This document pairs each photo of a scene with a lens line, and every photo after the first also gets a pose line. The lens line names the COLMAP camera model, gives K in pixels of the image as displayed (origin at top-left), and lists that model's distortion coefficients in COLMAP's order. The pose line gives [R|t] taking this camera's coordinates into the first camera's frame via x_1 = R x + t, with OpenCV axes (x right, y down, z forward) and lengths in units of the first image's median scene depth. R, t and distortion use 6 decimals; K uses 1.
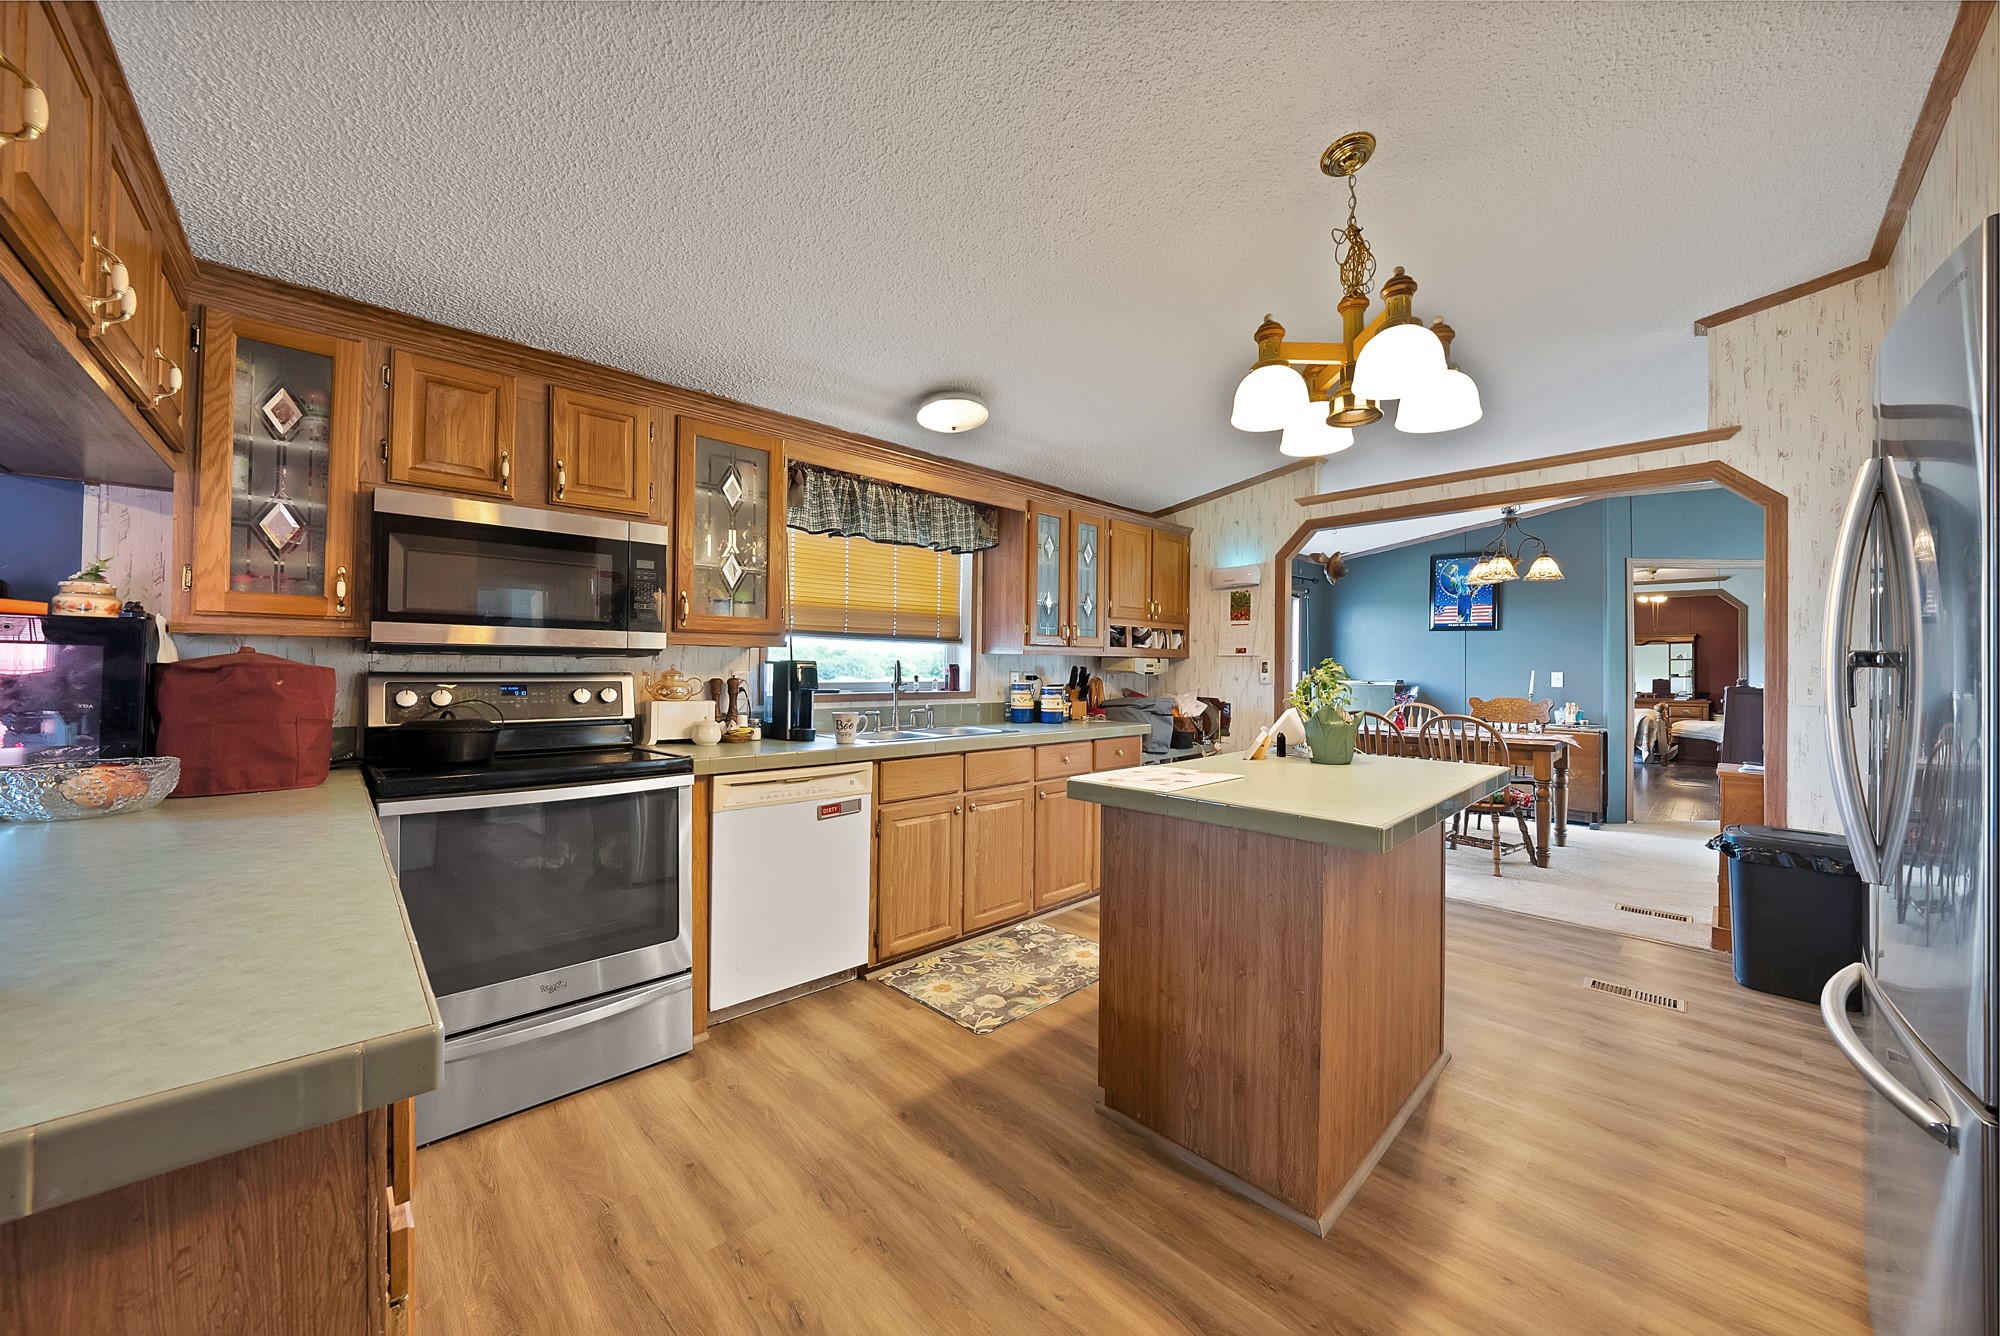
lens RADIAL K [[700.3, 0, 997.0], [0, 700.3, 662.9], [0, 0, 1]] dist [-0.020055, 0.000077]
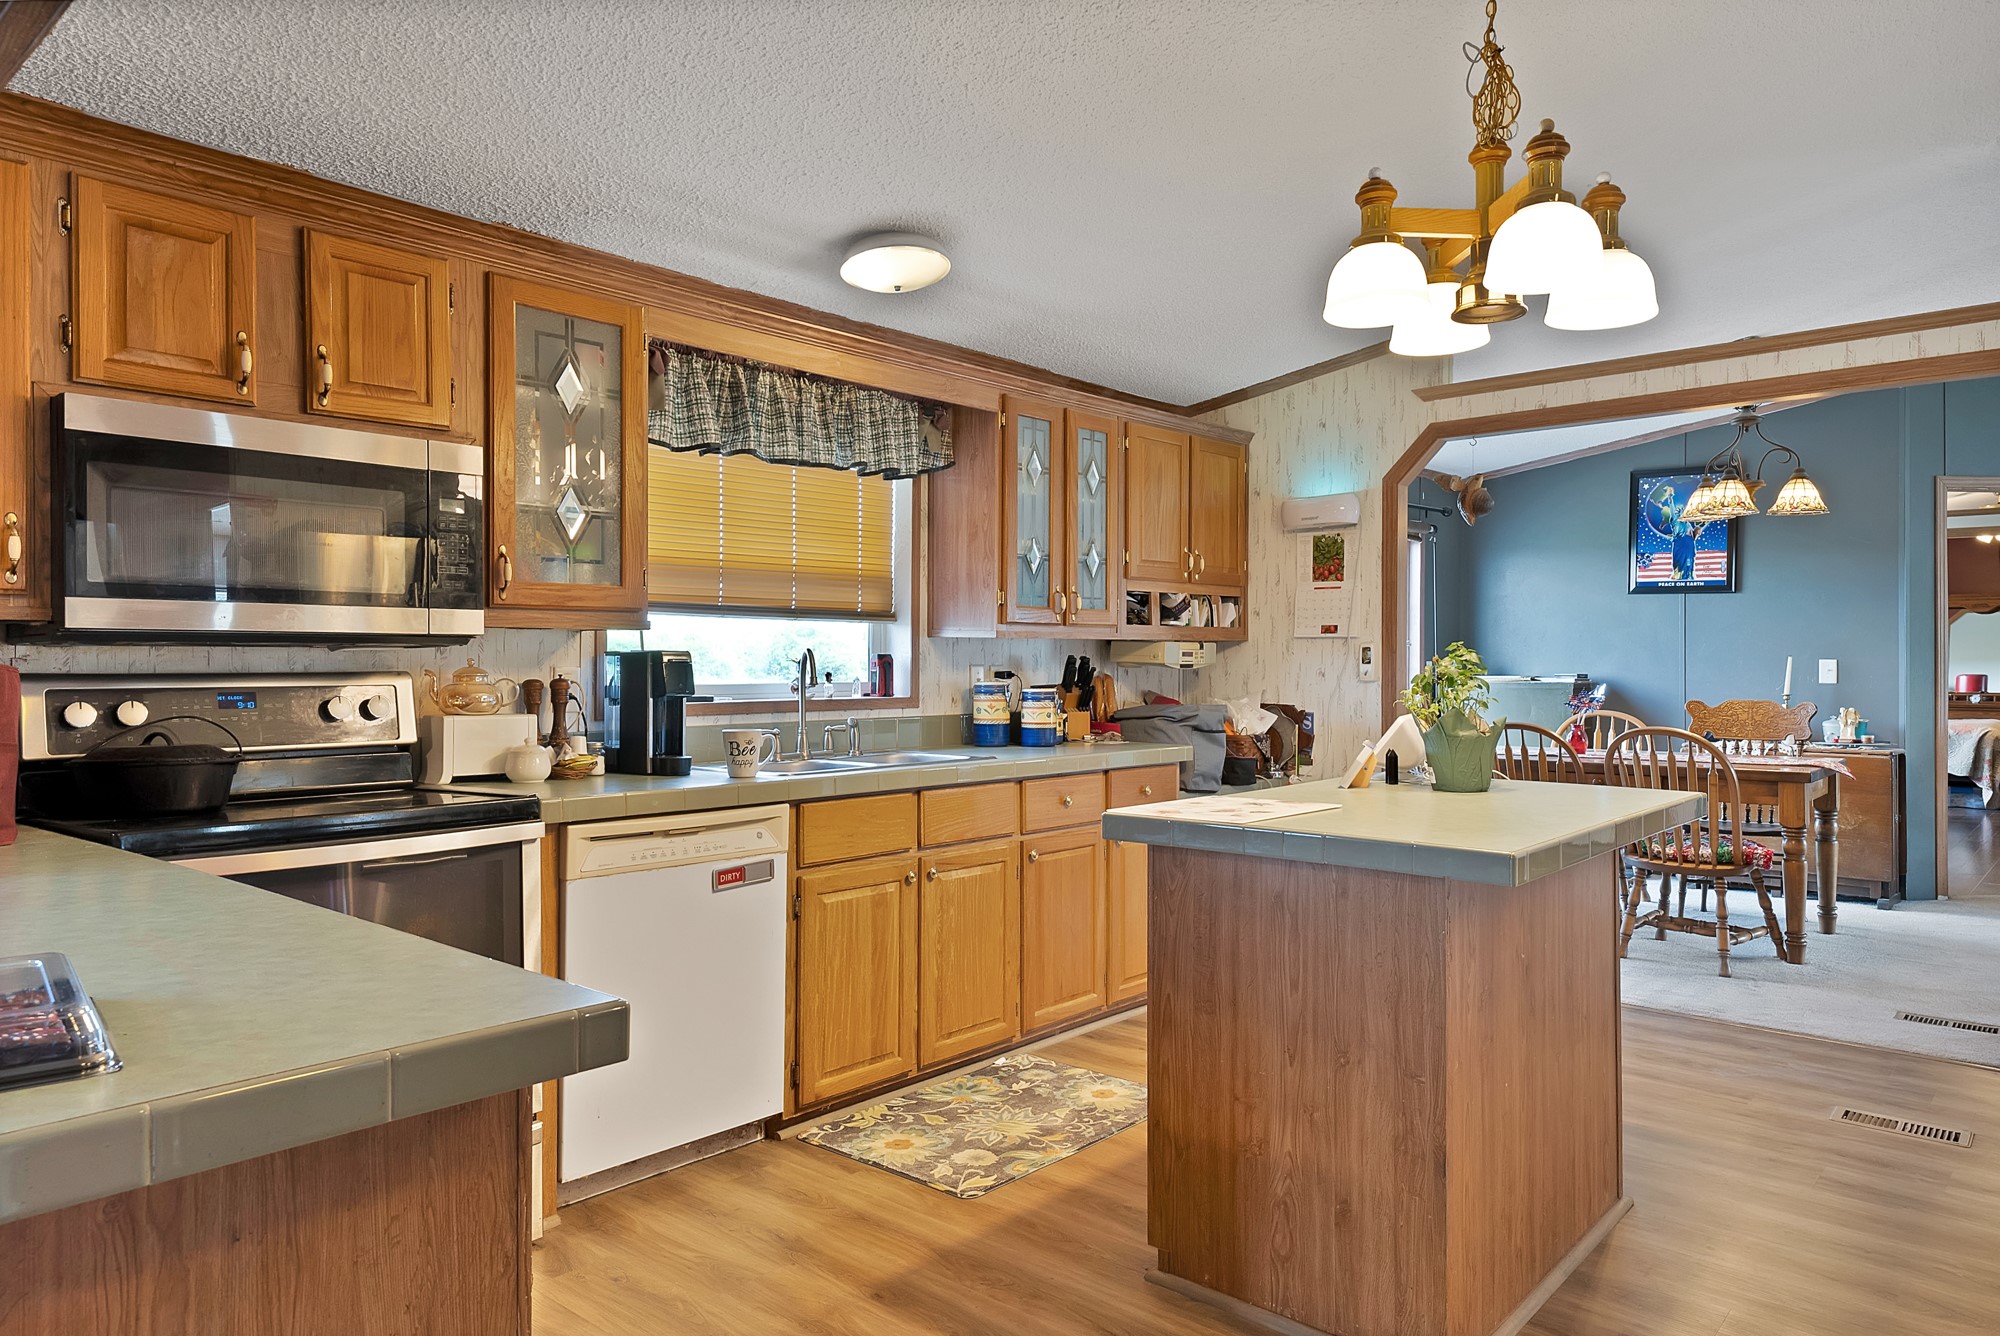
lens RADIAL K [[1287.6, 0, 1003.3], [0, 1287.6, 661.2], [0, 0, 1]] dist [0.025756, 0.000515]
pose [[0.995588, -0.008075, 0.093480, -0.082454], [0.007262, 0.999933, 0.009026, -0.001889], [-0.093547, -0.008307, 0.995580, -0.206256]]
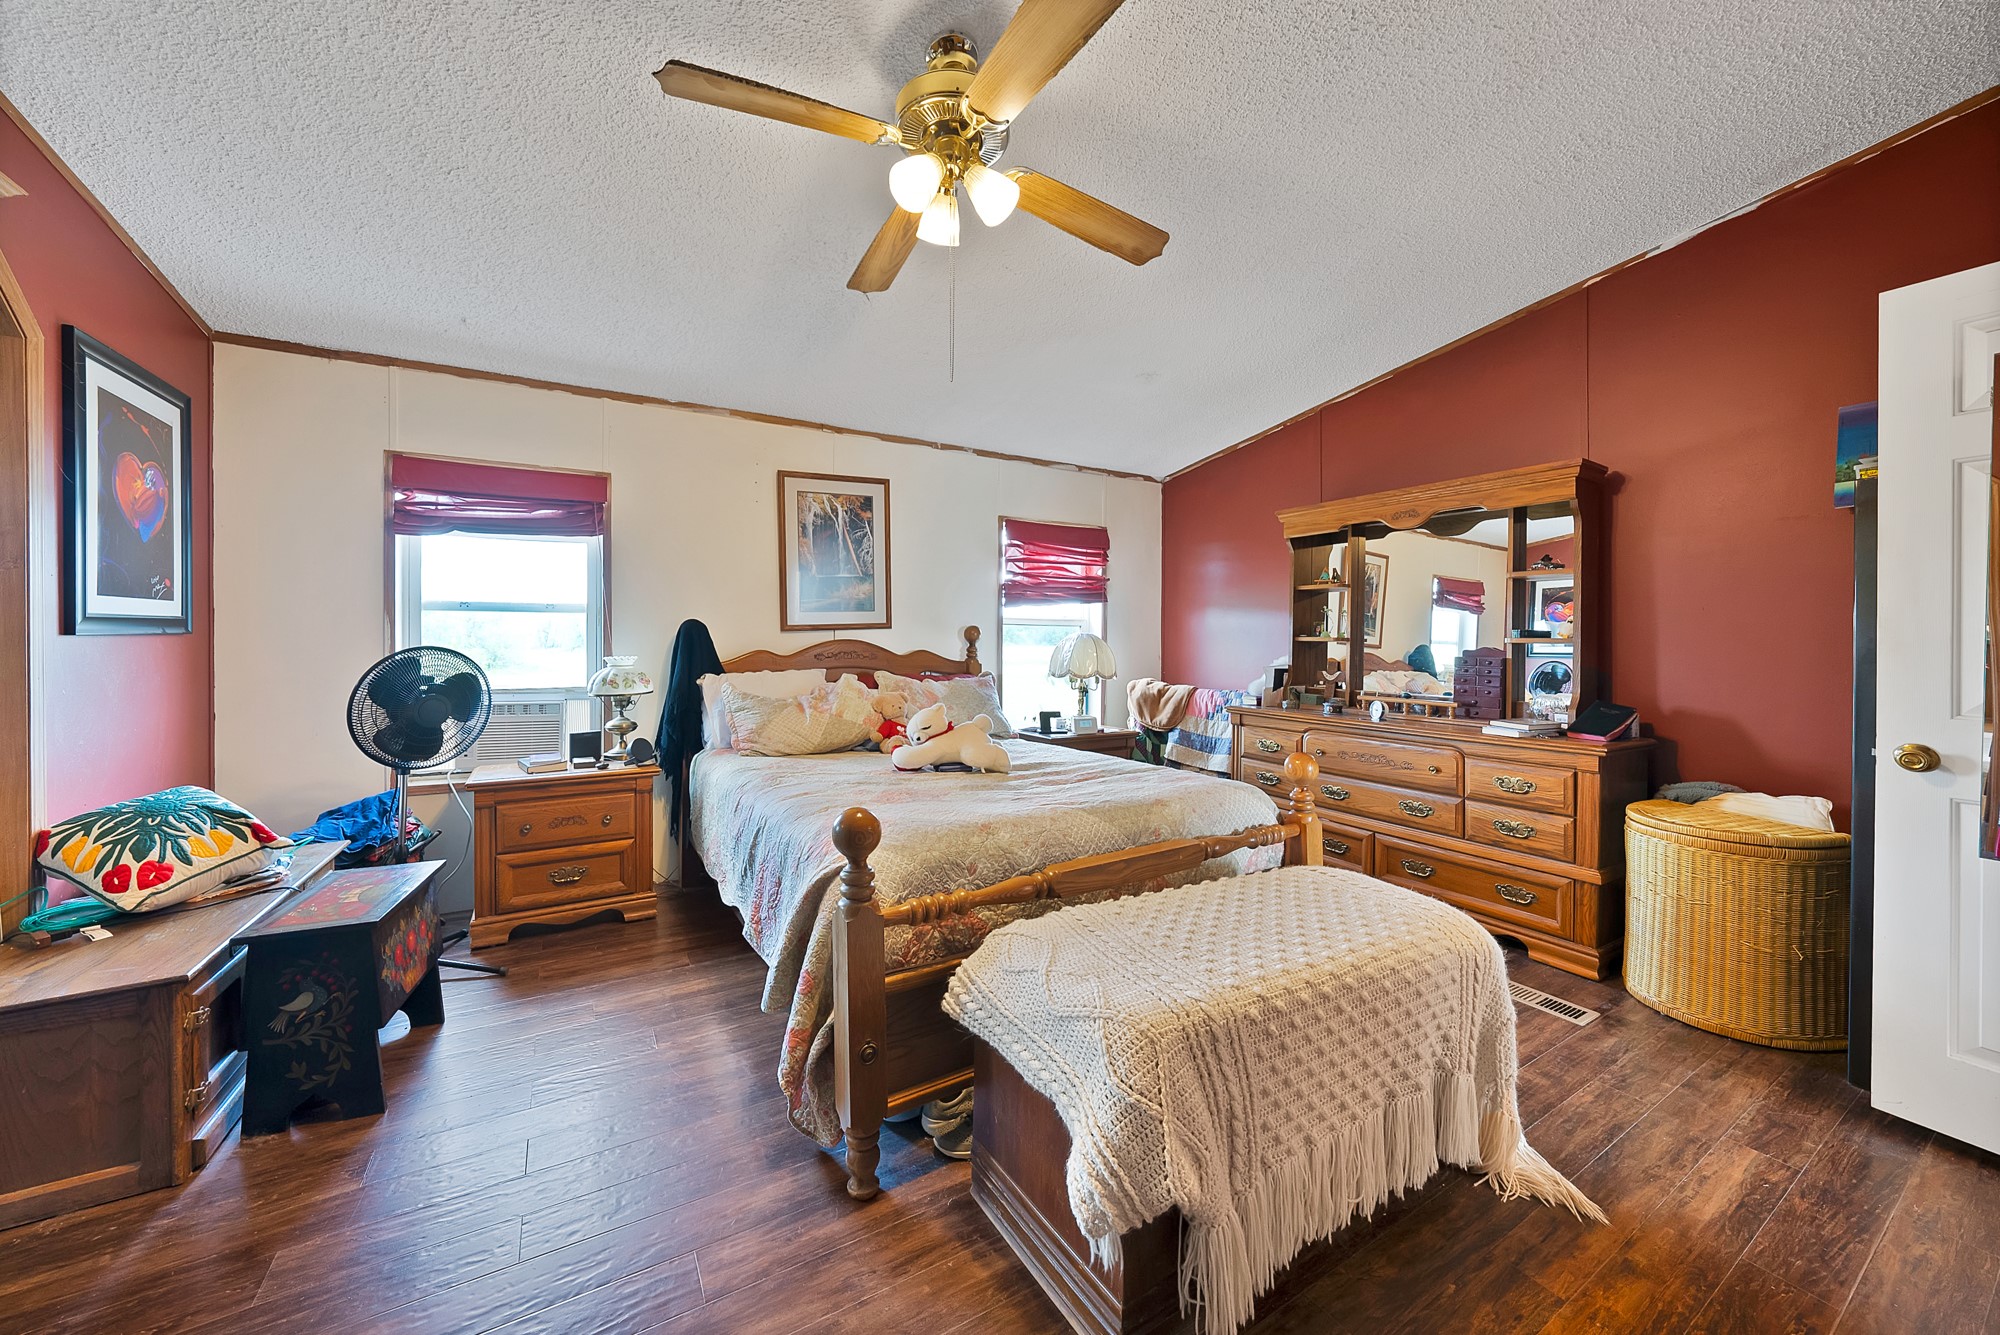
lens RADIAL K [[734.7, 0, 990.7], [0, 734.7, 639.5], [0, 0, 1]] dist [-0.022315, 0.000074]
pose [[0.977348, -0.005420, -0.211568, 3.490224], [0.007925, 0.999908, 0.010994, 0.061815], [0.211489, -0.012422, 0.977301, 2.819628]]
